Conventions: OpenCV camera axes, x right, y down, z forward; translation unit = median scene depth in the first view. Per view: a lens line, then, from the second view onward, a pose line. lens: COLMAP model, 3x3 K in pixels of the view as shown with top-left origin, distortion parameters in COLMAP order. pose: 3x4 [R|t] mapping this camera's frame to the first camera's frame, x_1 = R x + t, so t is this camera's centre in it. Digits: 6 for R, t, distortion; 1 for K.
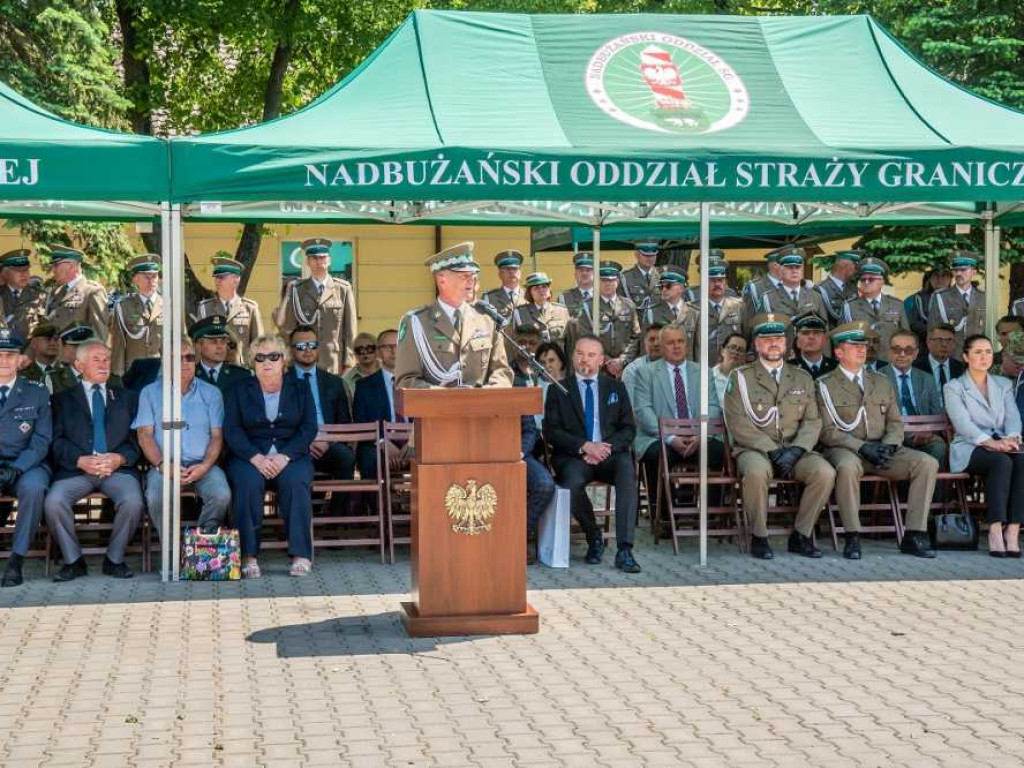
lens RADIAL K [[1842.3, 0, 512.0], [0, 1842.3, 384.0], [0, 0, 1]] dist [0.184134, 0.221451]
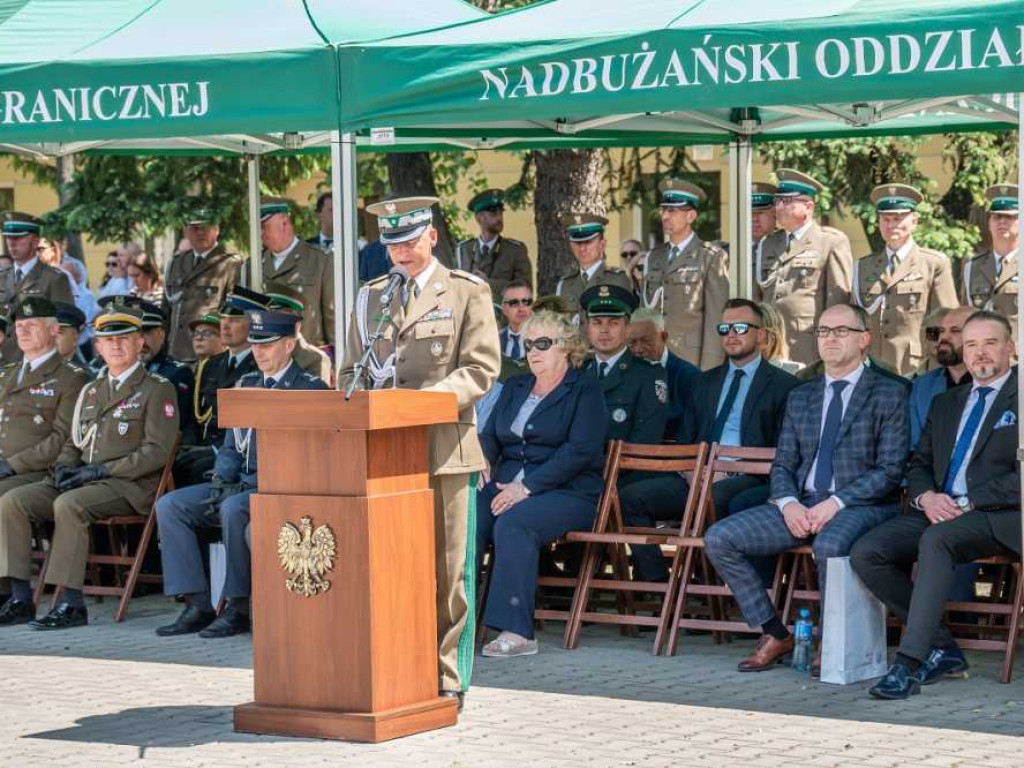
lens RADIAL K [[3344.1, 0, 512.0], [0, 3344.1, 384.0], [0, 0, 1]] dist [0.845971, 0.078640]
pose [[0.707243, 0.020909, -0.706661, 0.787450], [-0.021136, 0.999741, 0.008428, -0.010707], [0.706654, 0.008976, 0.707502, 0.107504]]
